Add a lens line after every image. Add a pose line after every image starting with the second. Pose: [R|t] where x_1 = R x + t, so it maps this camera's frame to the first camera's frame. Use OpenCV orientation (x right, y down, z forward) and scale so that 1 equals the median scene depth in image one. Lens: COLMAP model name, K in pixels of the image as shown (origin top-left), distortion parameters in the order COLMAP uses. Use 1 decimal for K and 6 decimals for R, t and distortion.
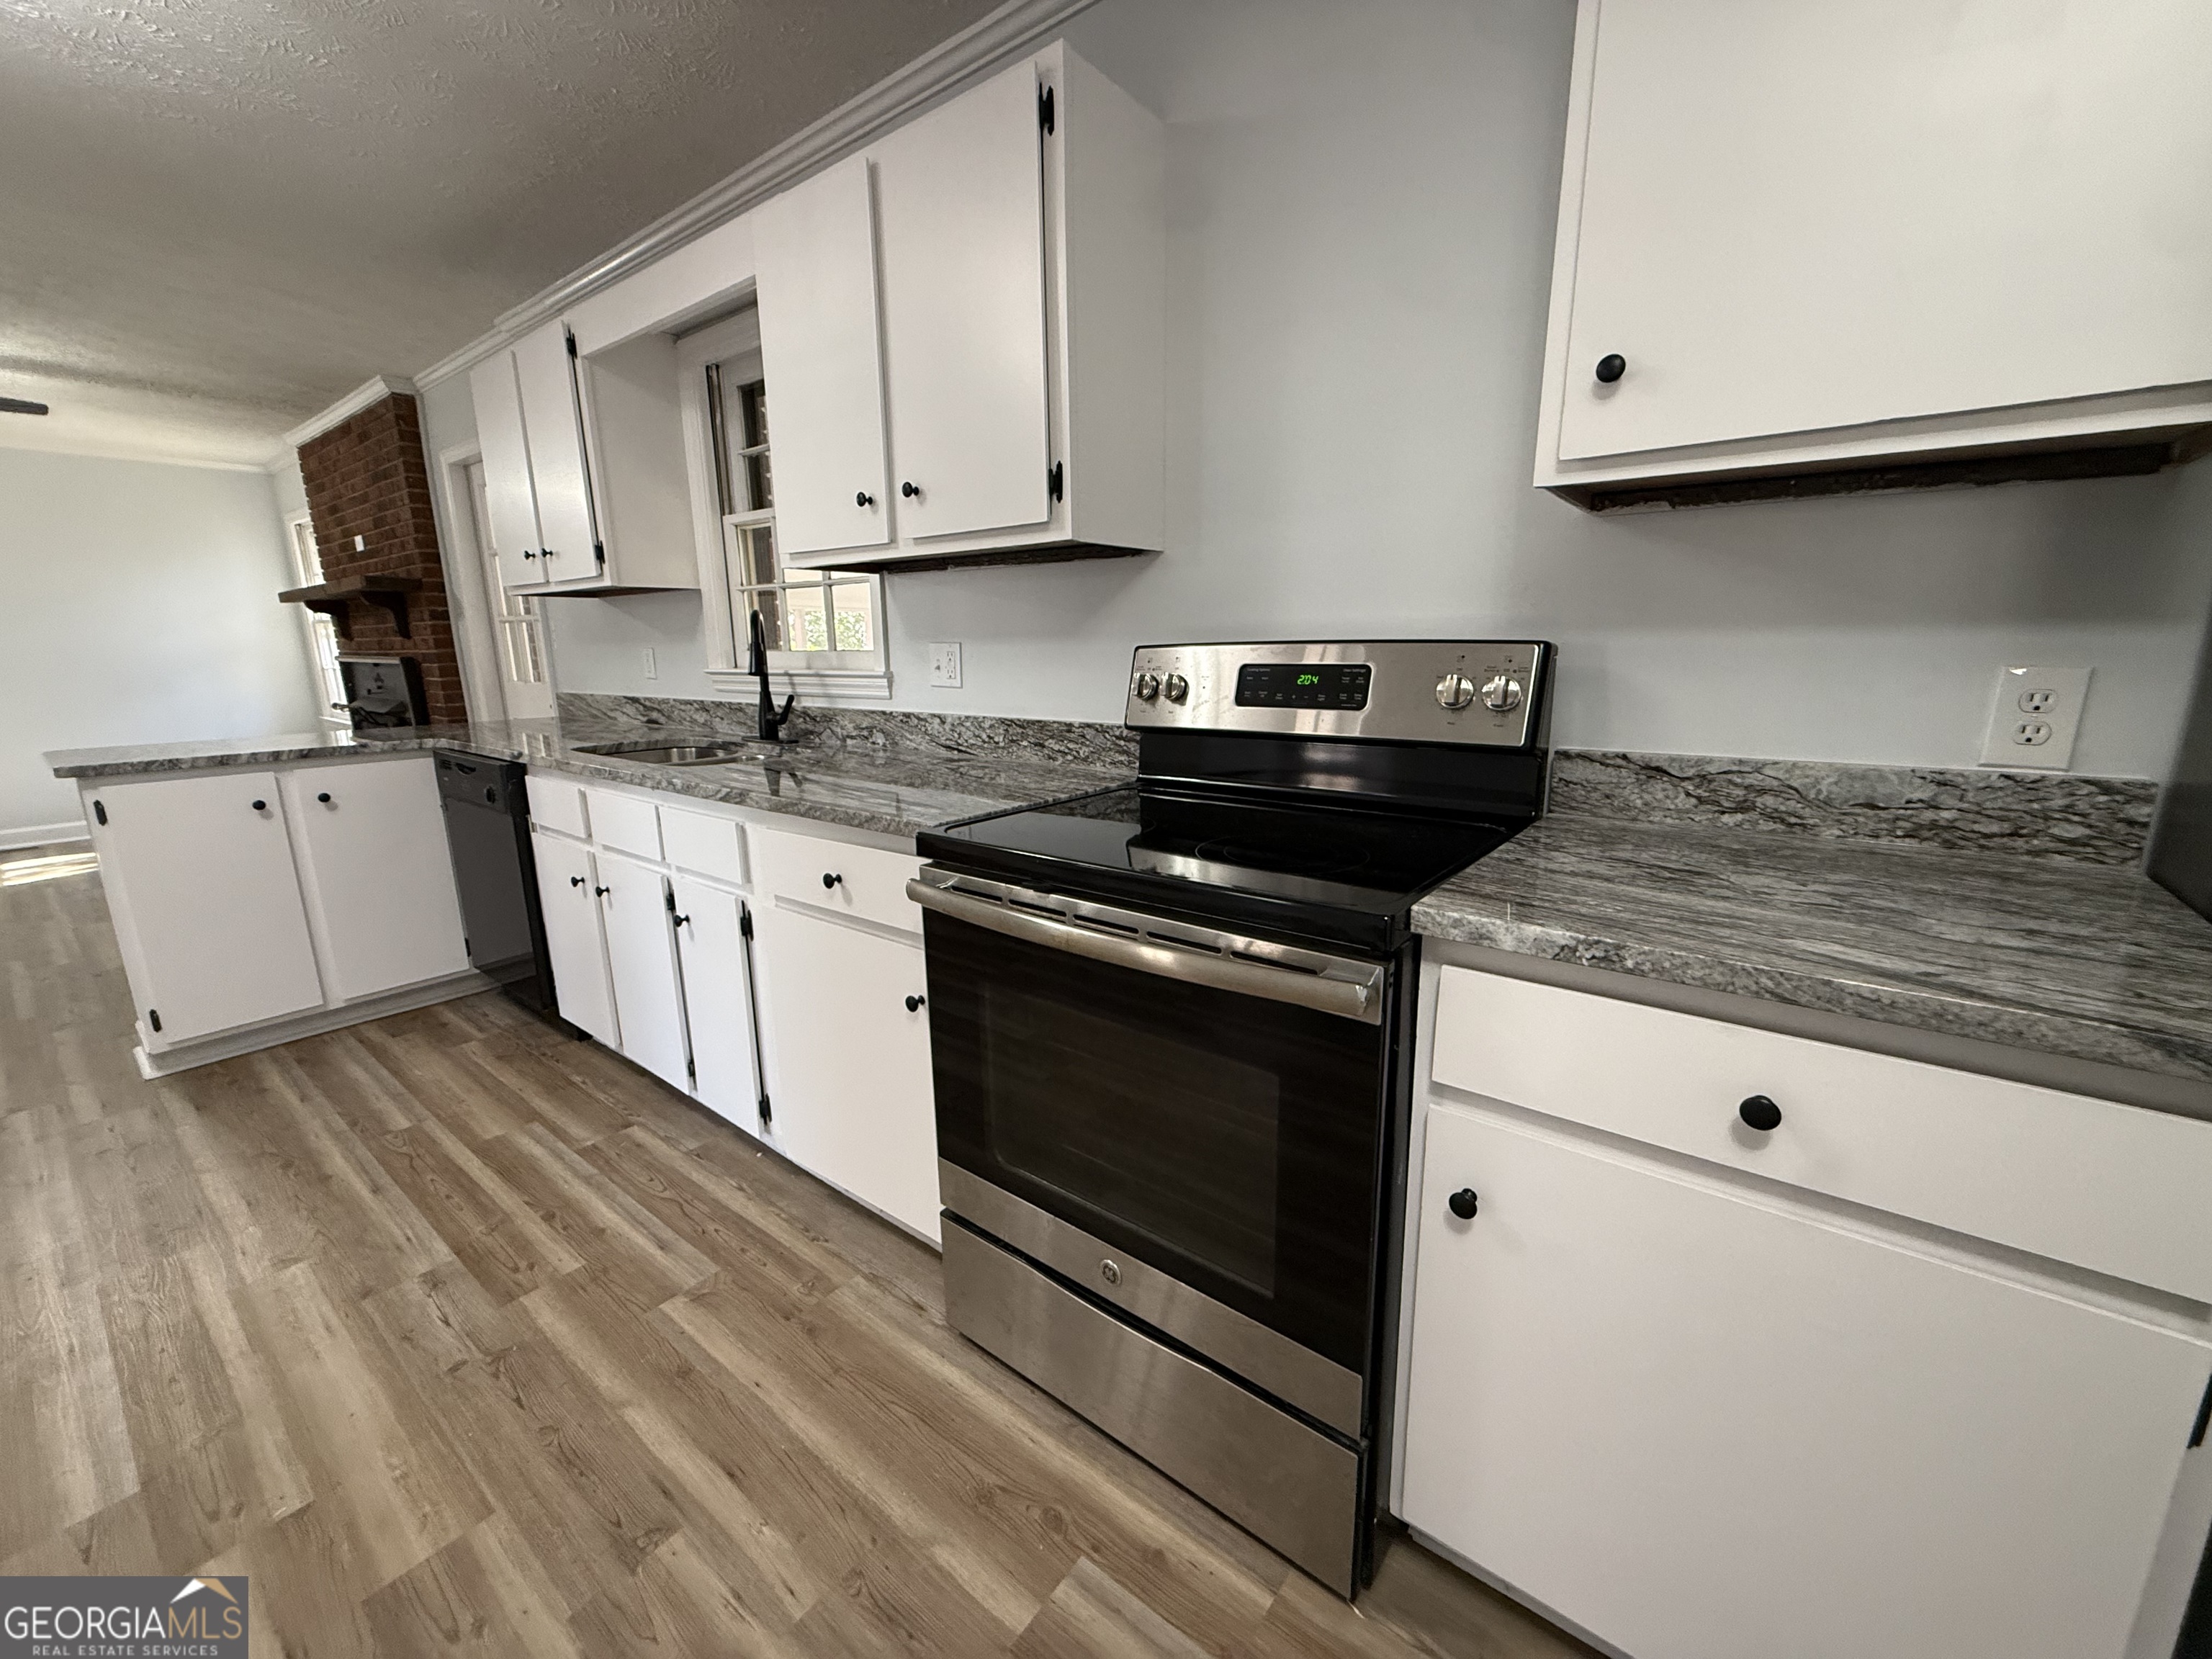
lens RADIAL K [[878.8, 0, 1104.5], [0, 878.8, 833.3], [0, 0, 1]] dist [0.000647, -0.000501]
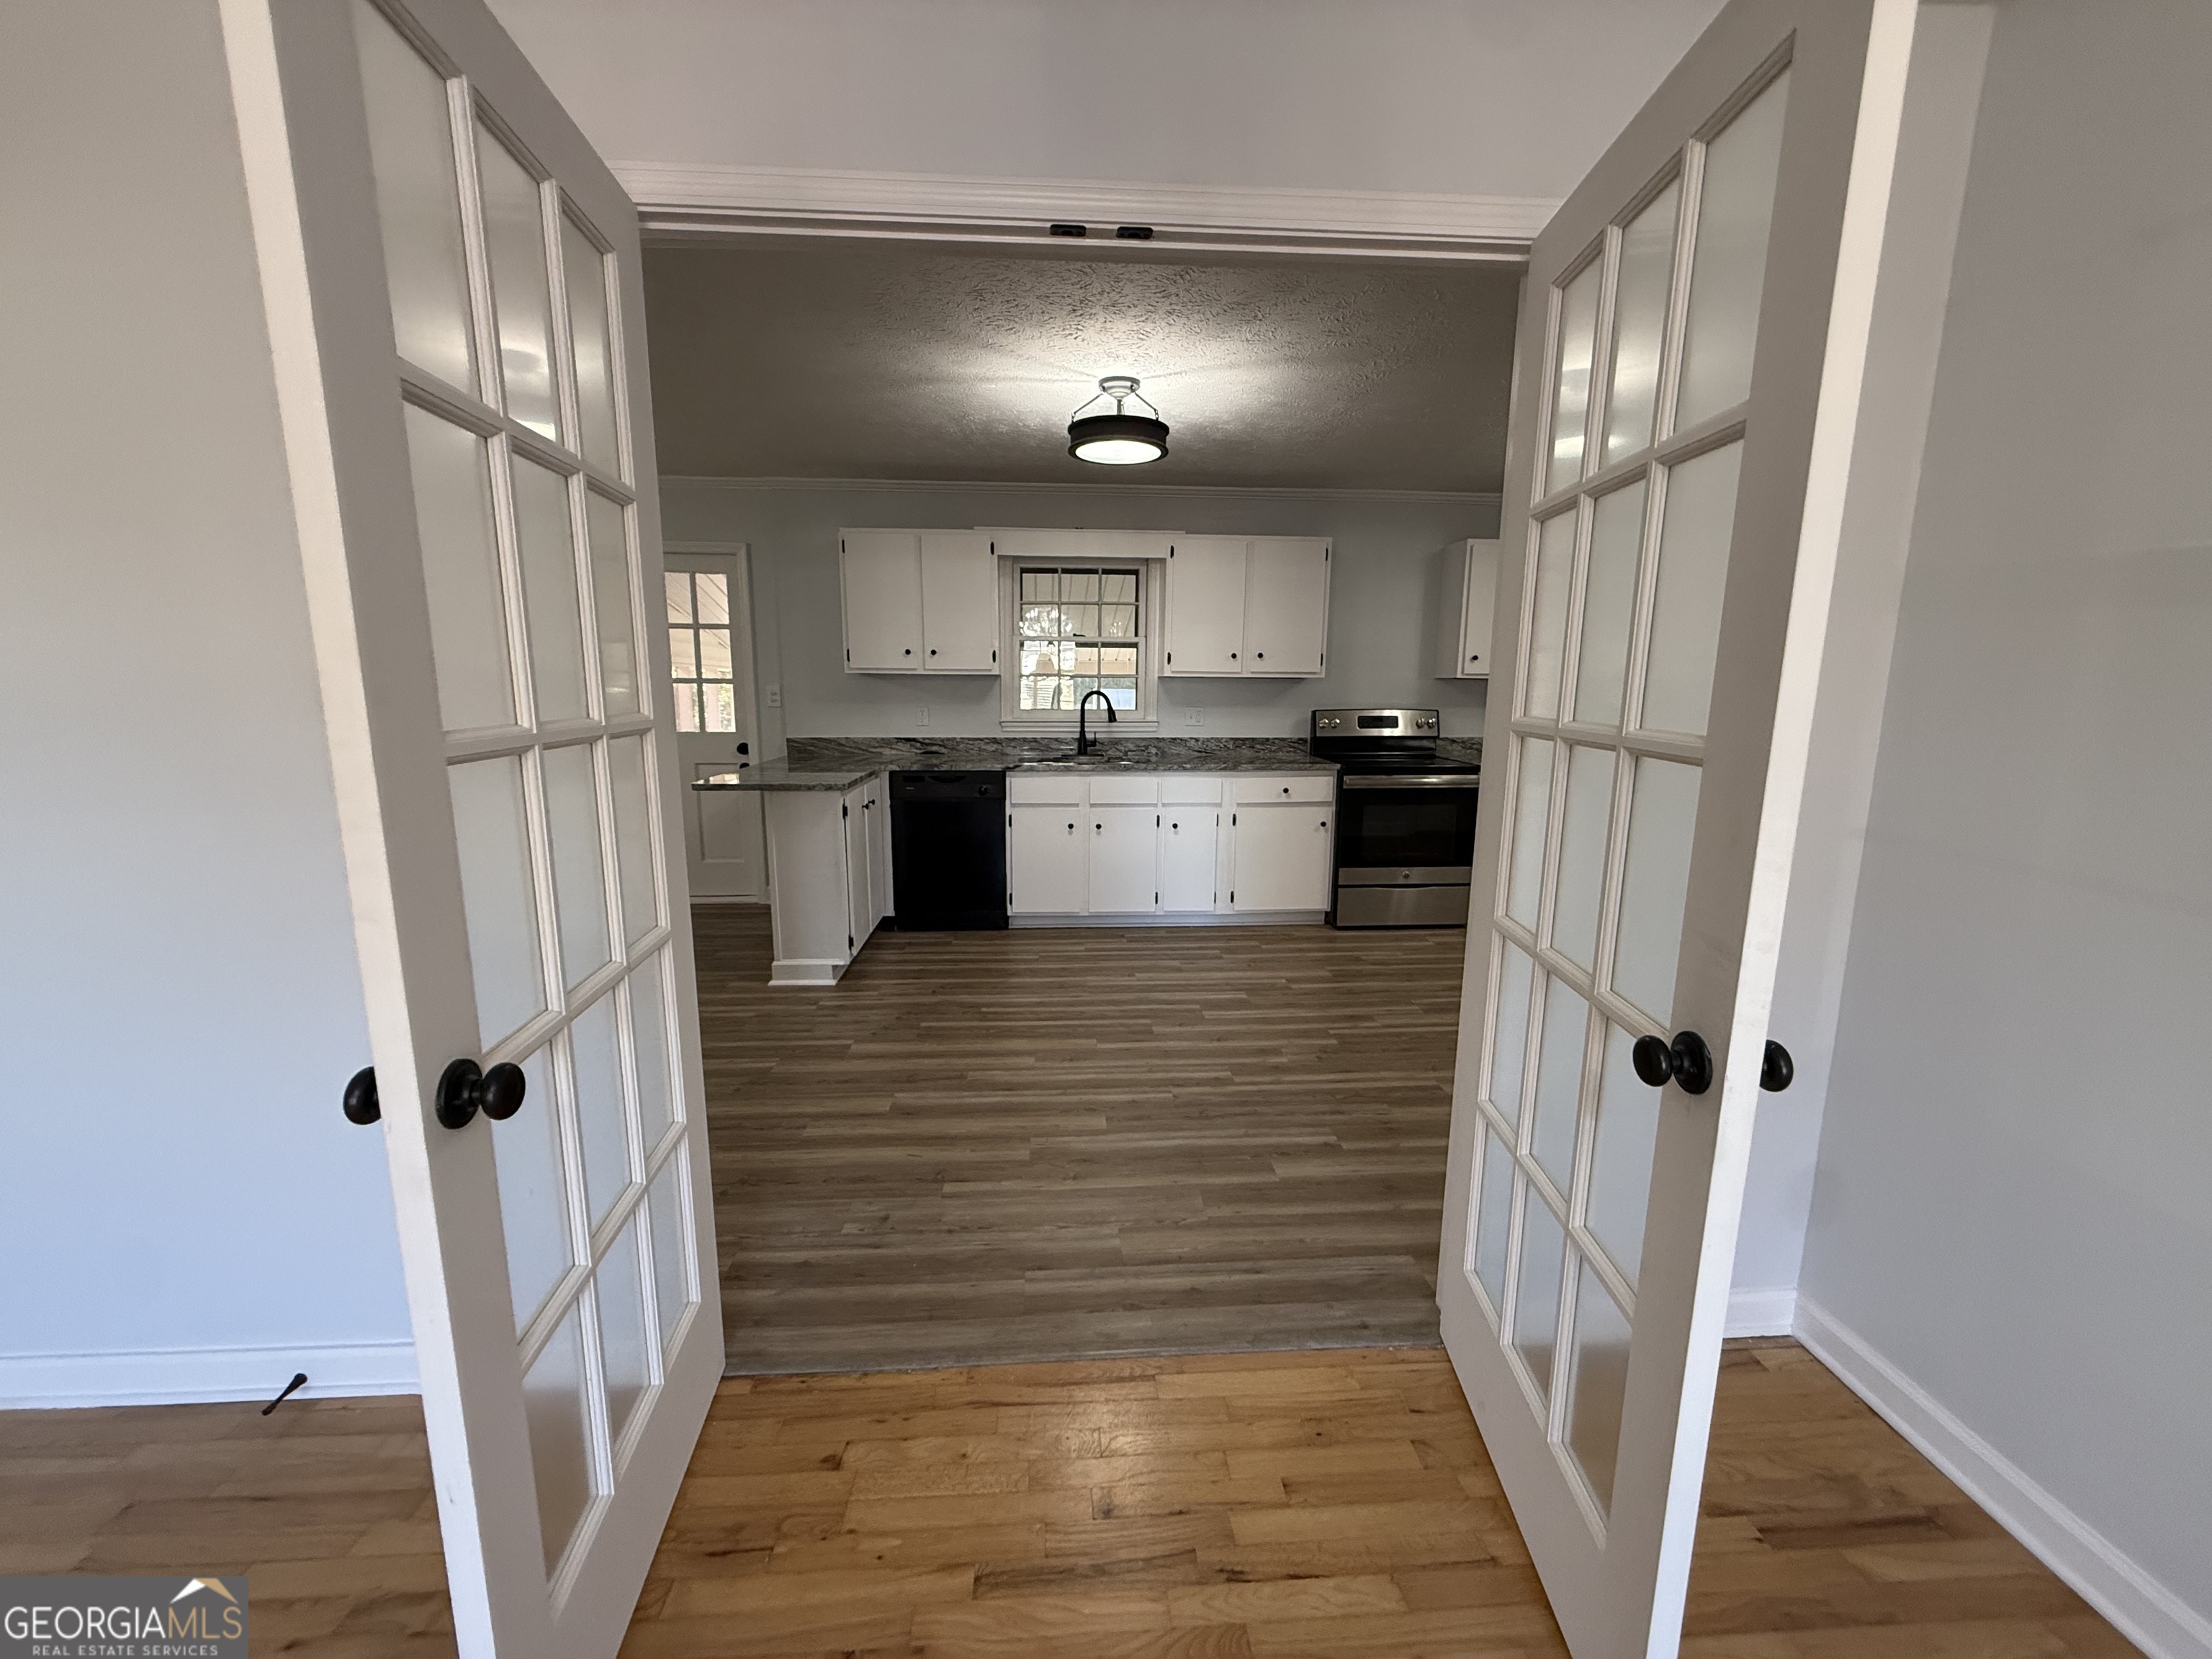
lens RADIAL K [[878.8, 0, 1102.7], [0, 878.8, 841.1], [0, 0, 1]] dist [0.000647, -0.000501]
pose [[0.745204, -0.105208, 0.658485, -1.856994], [0.127563, 0.991730, 0.014089, 0.069331], [-0.654522, 0.073499, 0.752462, -0.545787]]
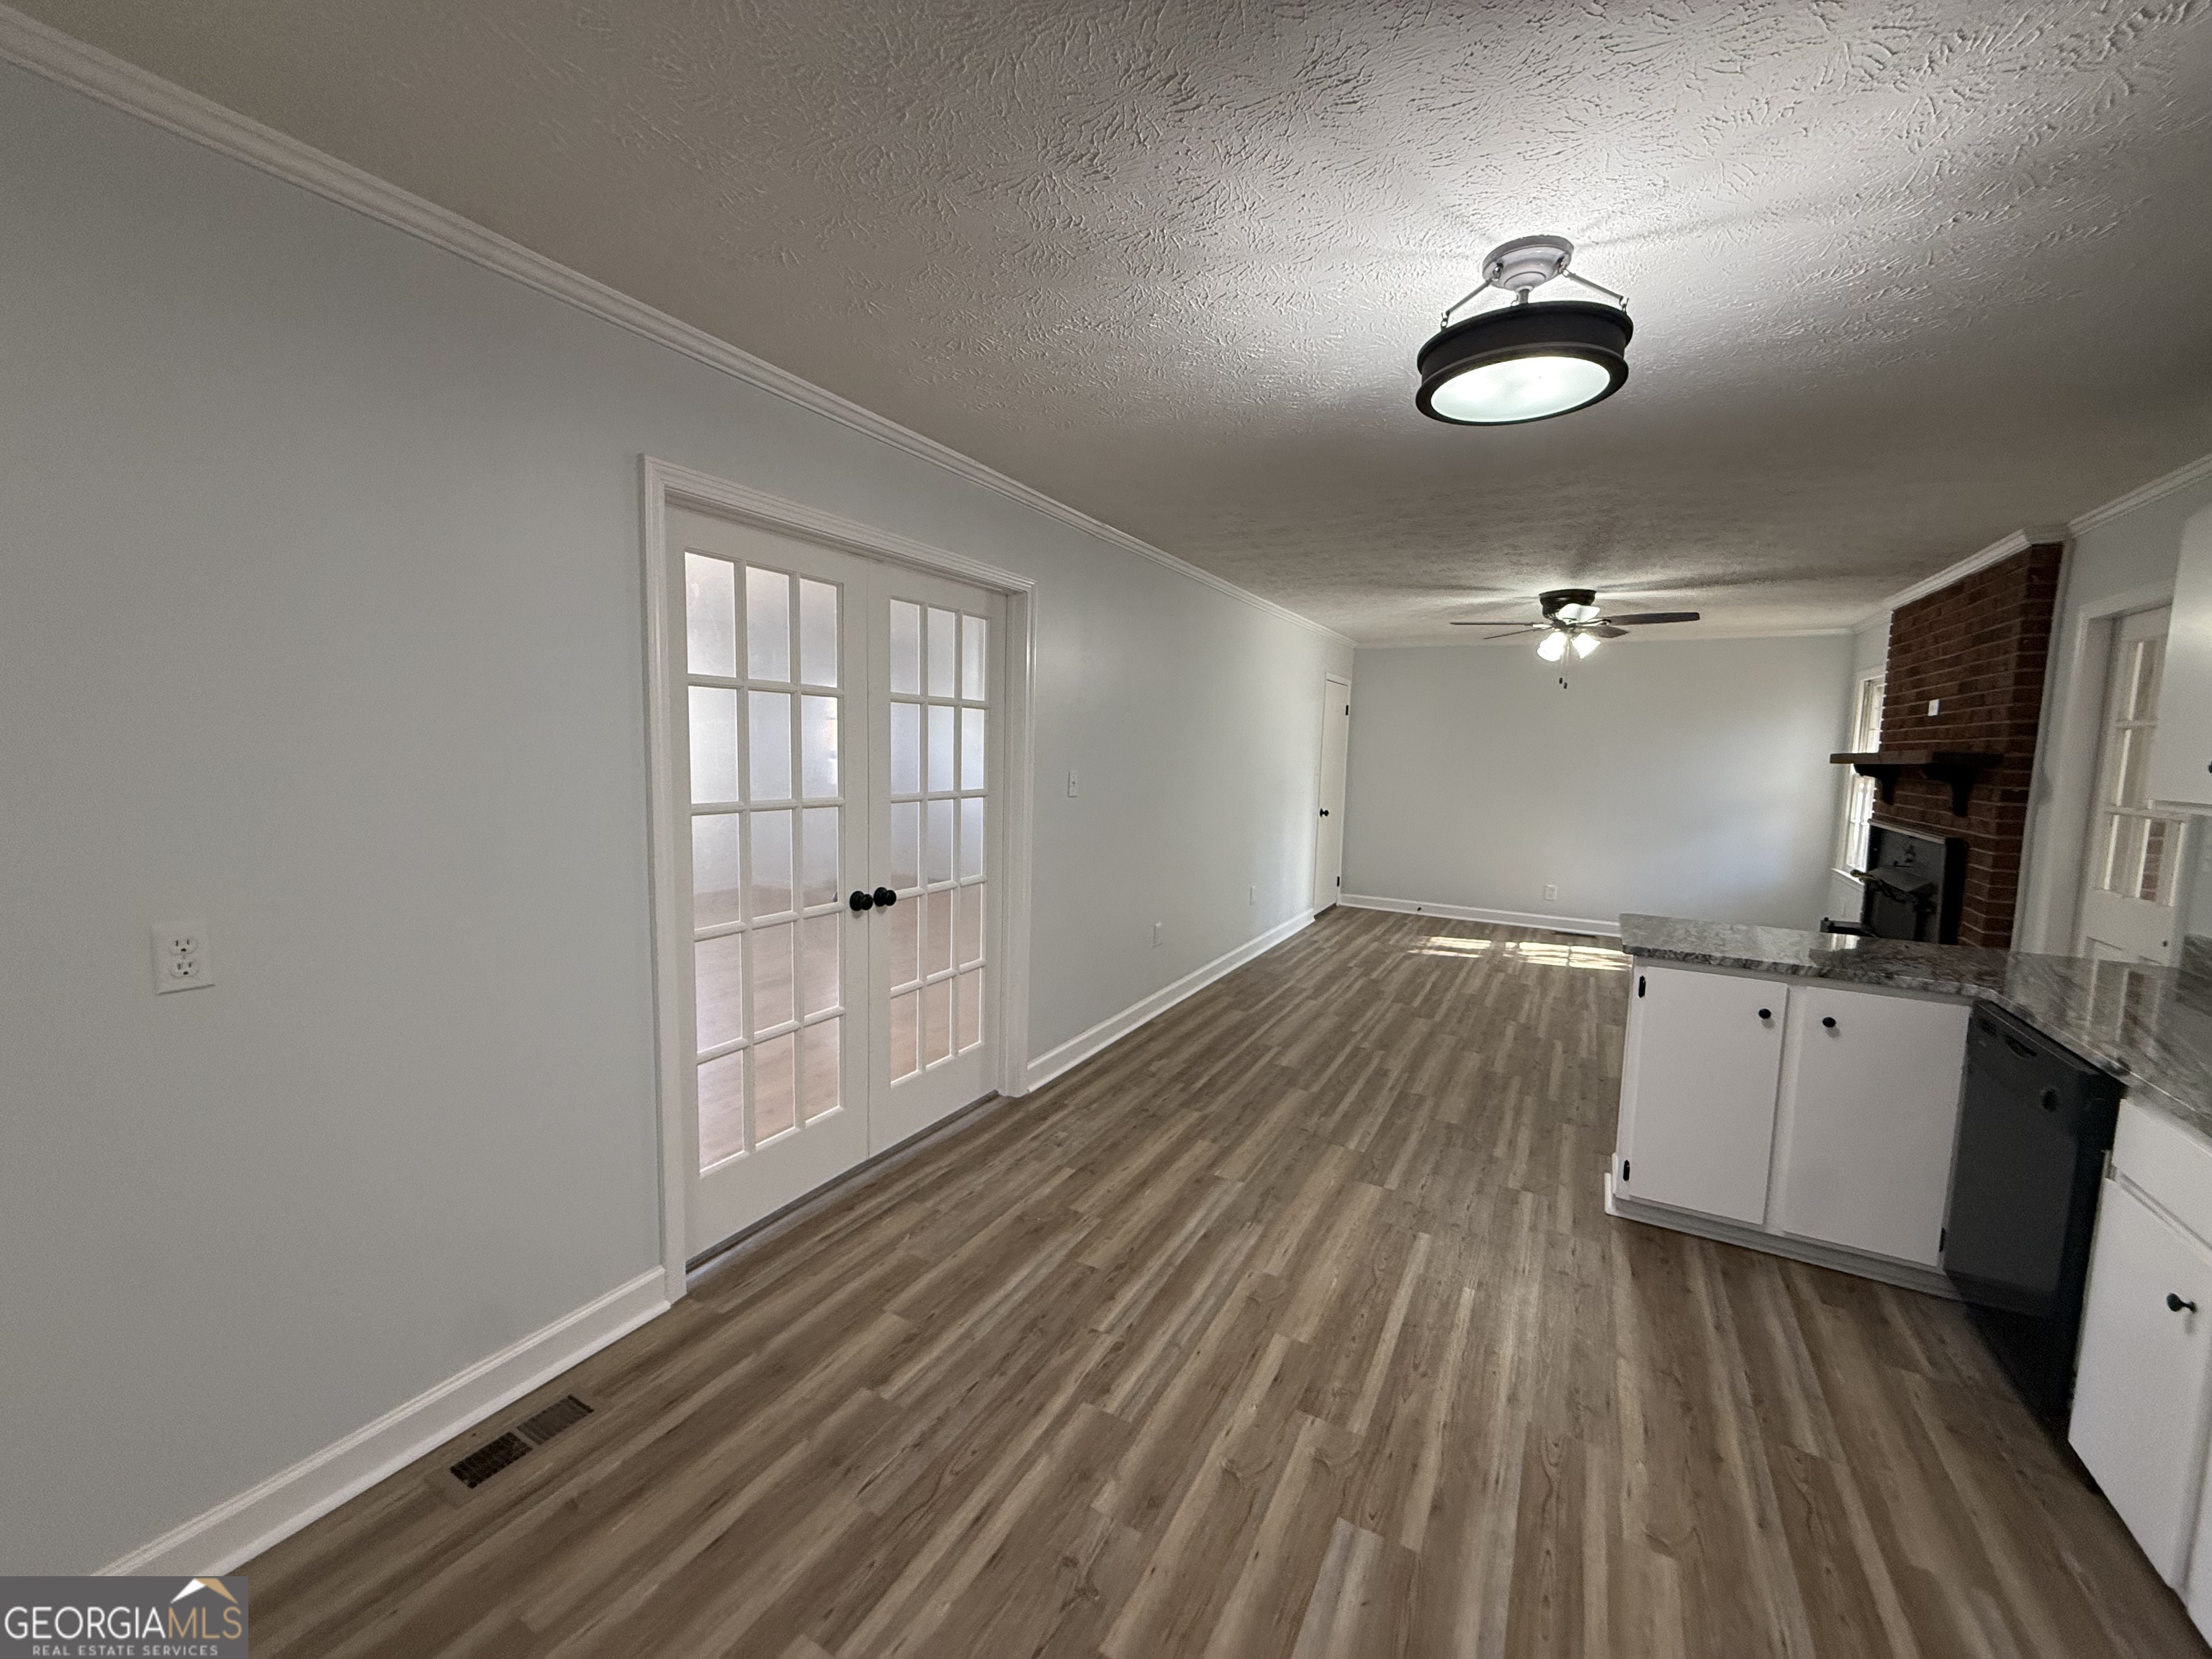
lens RADIAL K [[878.8, 0, 1103.4], [0, 878.8, 831.1], [0, 0, 1]] dist [0.000647, -0.000501]
pose [[0.155746, 0.112383, -0.981383, -0.135696], [-0.236408, 0.968875, 0.073433, -0.138692], [0.959091, 0.220570, 0.177466, 0.064966]]
